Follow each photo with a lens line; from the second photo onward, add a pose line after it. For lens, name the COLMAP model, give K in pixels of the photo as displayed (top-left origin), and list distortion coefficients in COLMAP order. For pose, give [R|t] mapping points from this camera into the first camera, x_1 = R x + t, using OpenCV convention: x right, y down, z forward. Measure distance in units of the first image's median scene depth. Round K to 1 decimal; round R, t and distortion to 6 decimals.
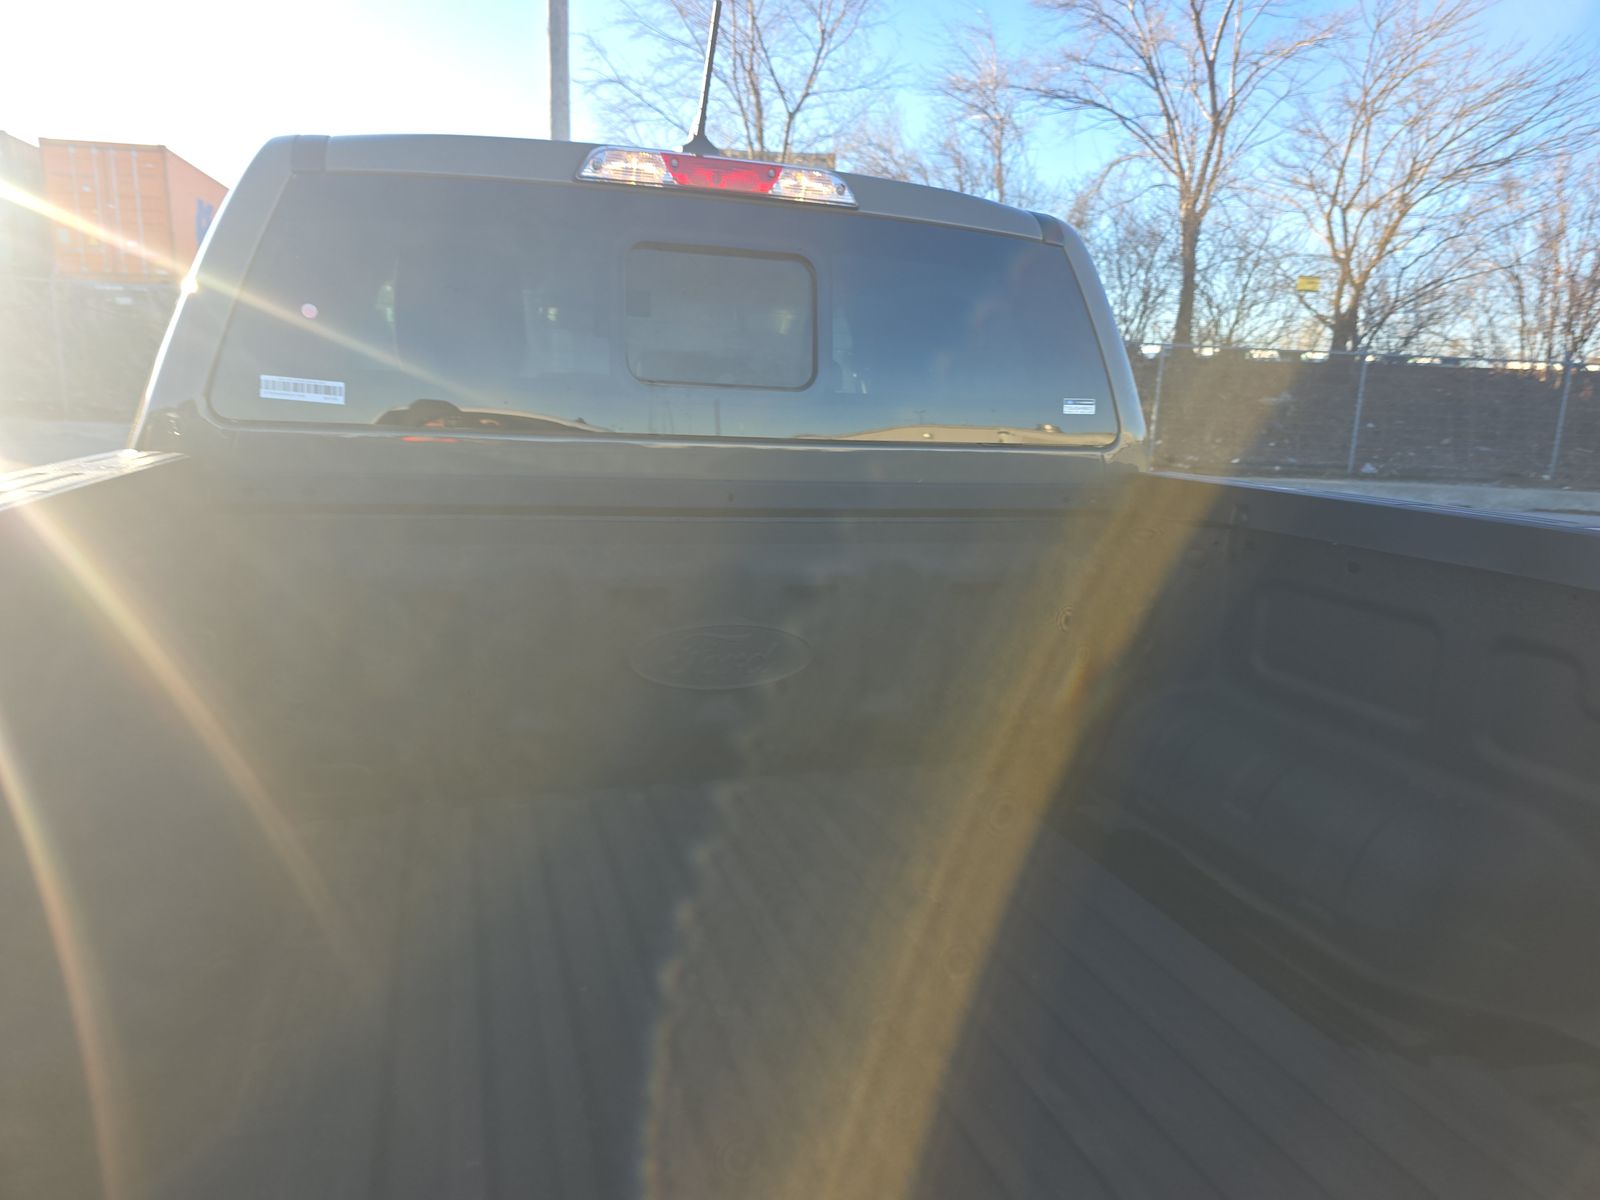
lens RADIAL K [[1083.7, 0, 799.3], [0, 1083.7, 561.7], [0, 0, 1]] dist [0.045225, -0.035294]
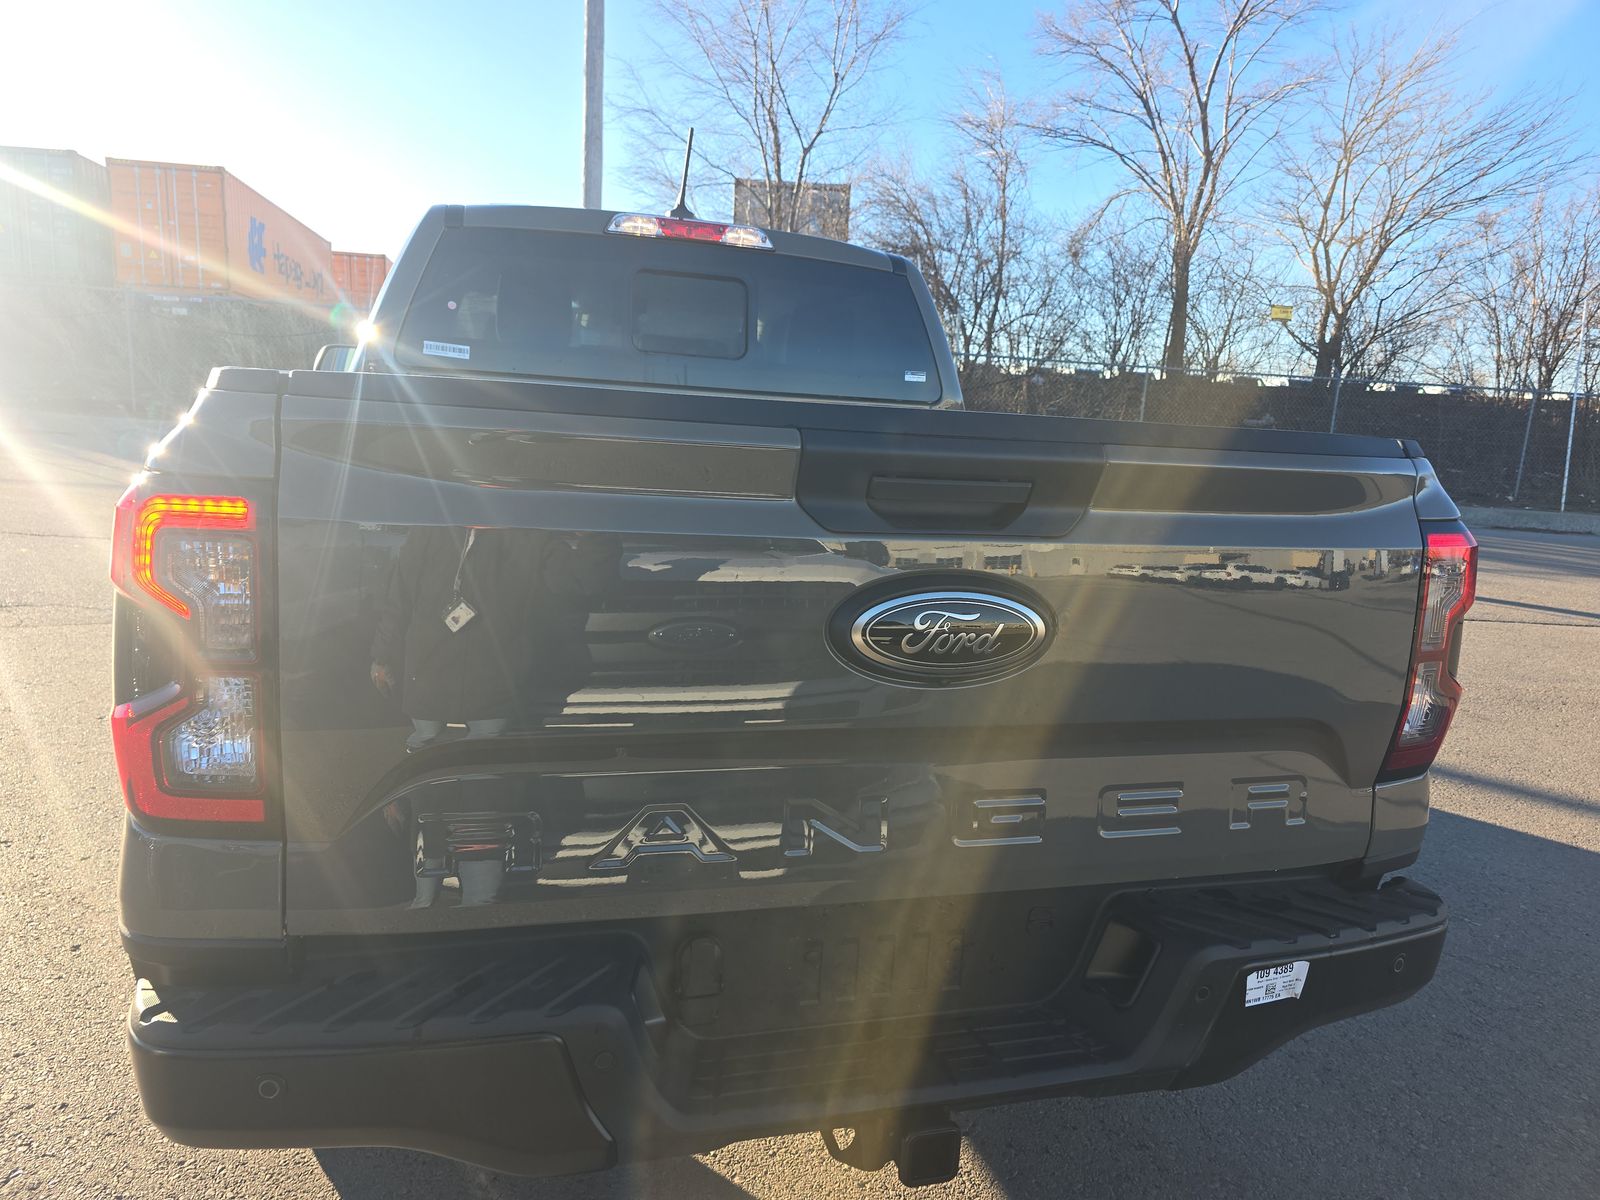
lens RADIAL K [[1083.7, 0, 799.3], [0, 1083.7, 561.7], [0, 0, 1]] dist [0.045225, -0.035294]
pose [[0.999579, 0.021152, -0.019841, 0.013301], [-0.021539, 0.999578, -0.019502, 0.017687], [0.019420, 0.019921, 0.999613, -0.063566]]
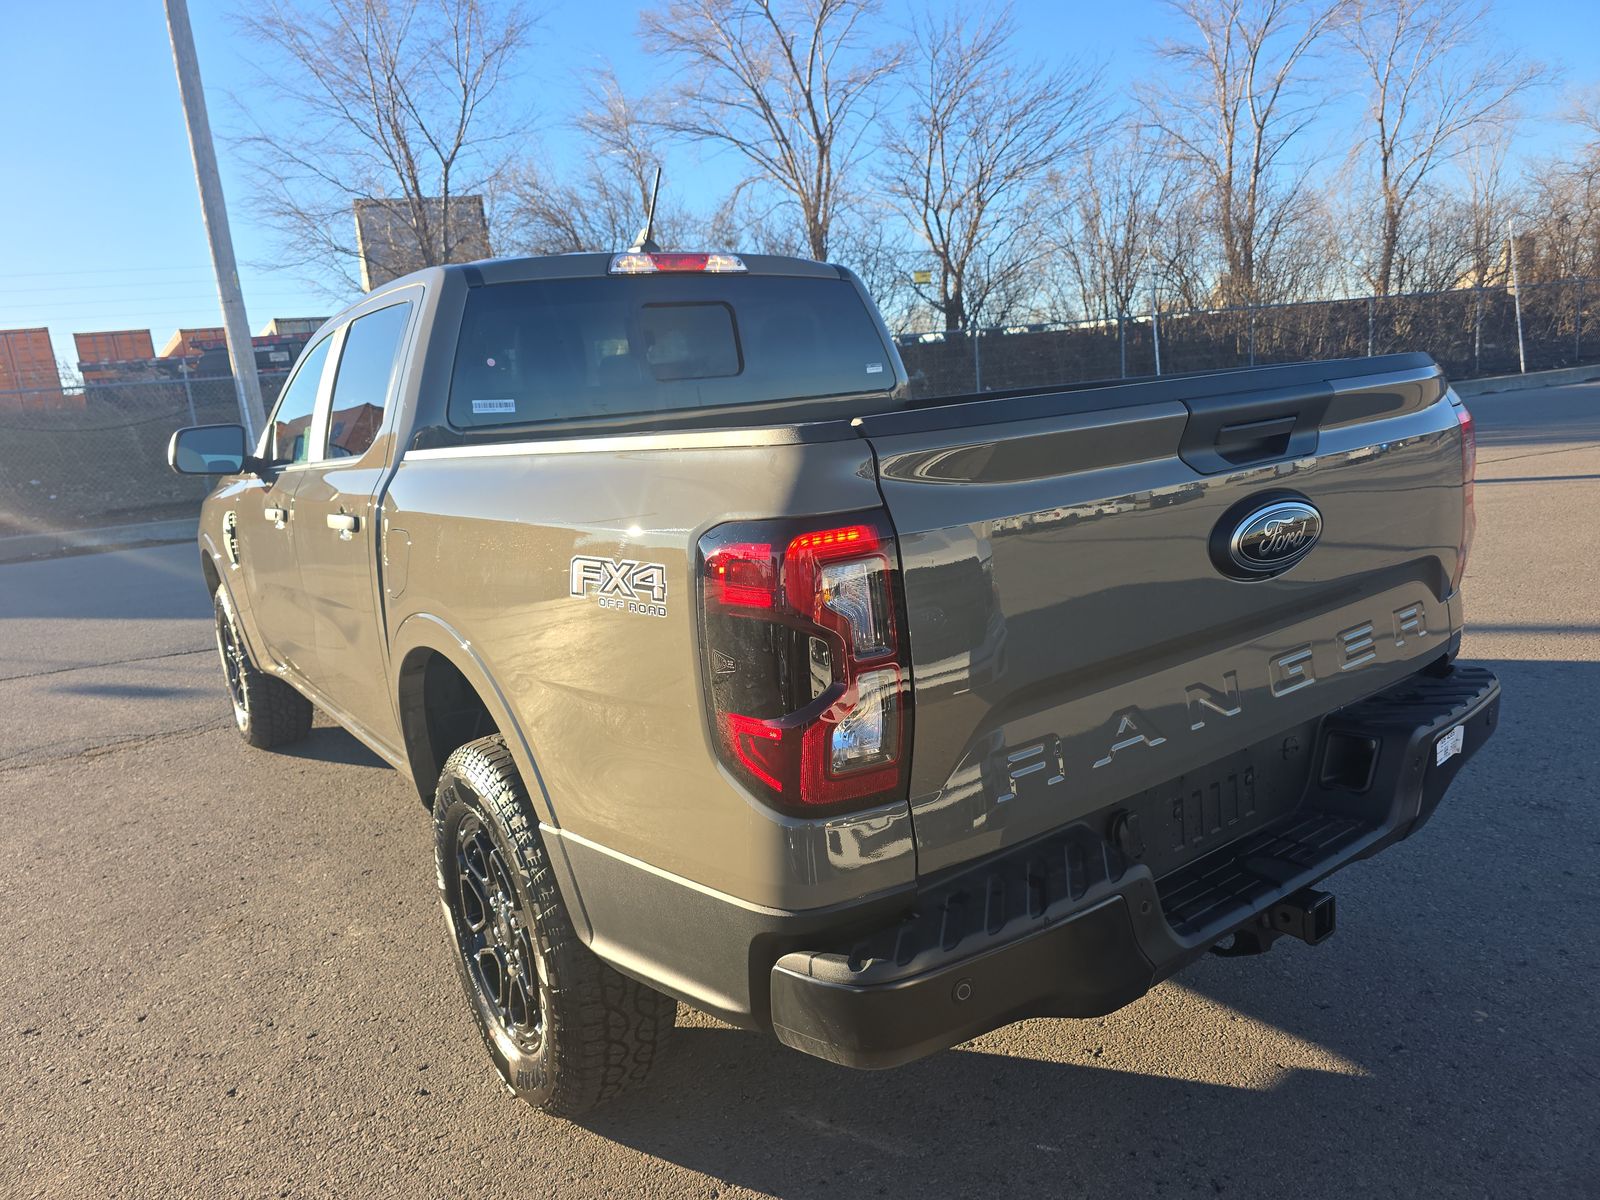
lens RADIAL K [[1083.2, 0, 792.5], [0, 1083.2, 568.4], [0, 0, 1]] dist [0.080668, -0.101791]
pose [[0.943608, -0.176880, 0.279851, -0.046525], [0.180506, 0.983488, 0.012979, 0.014642], [-0.277526, 0.038268, 0.959956, -0.072851]]
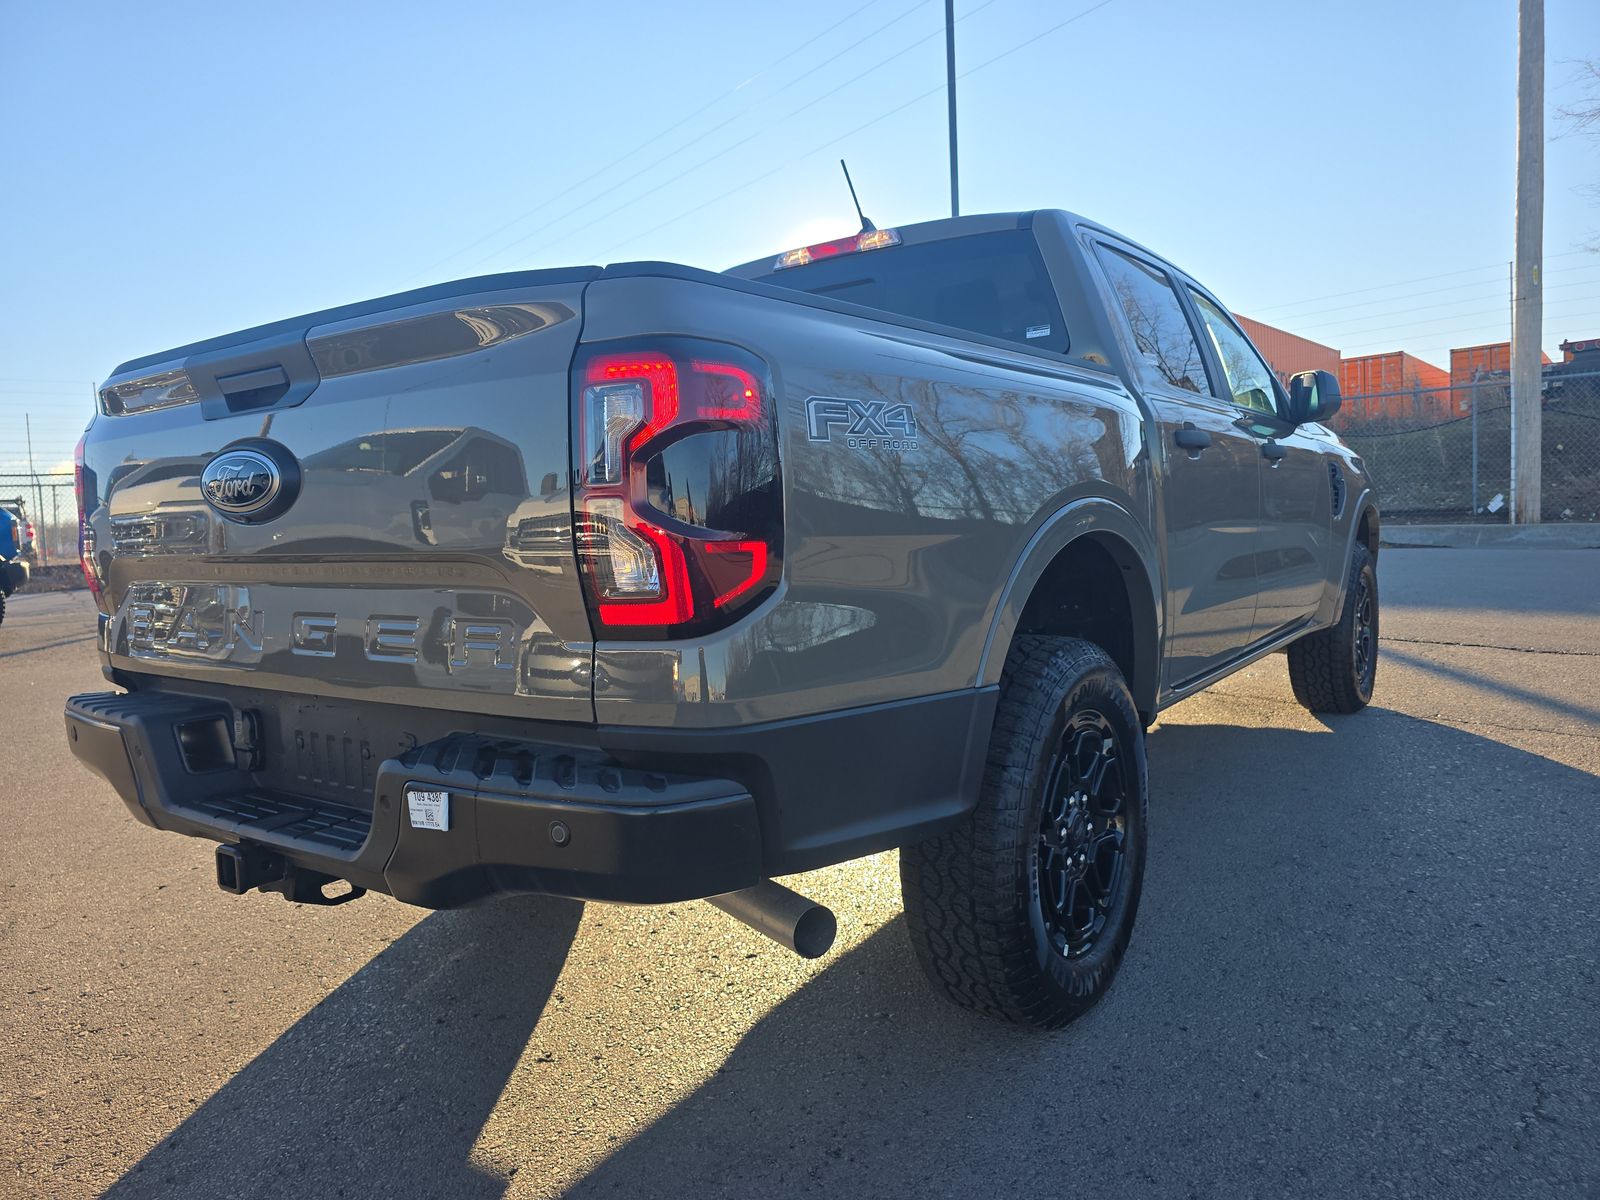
lens RADIAL K [[1083.2, 0, 792.5], [0, 1083.2, 568.4], [0, 0, 1]] dist [0.080668, -0.101791]
pose [[0.569981, -0.027247, -0.821206, 0.134750], [-0.069283, 0.994297, -0.081077, 0.033512], [0.818731, 0.103108, 0.564843, -0.006211]]
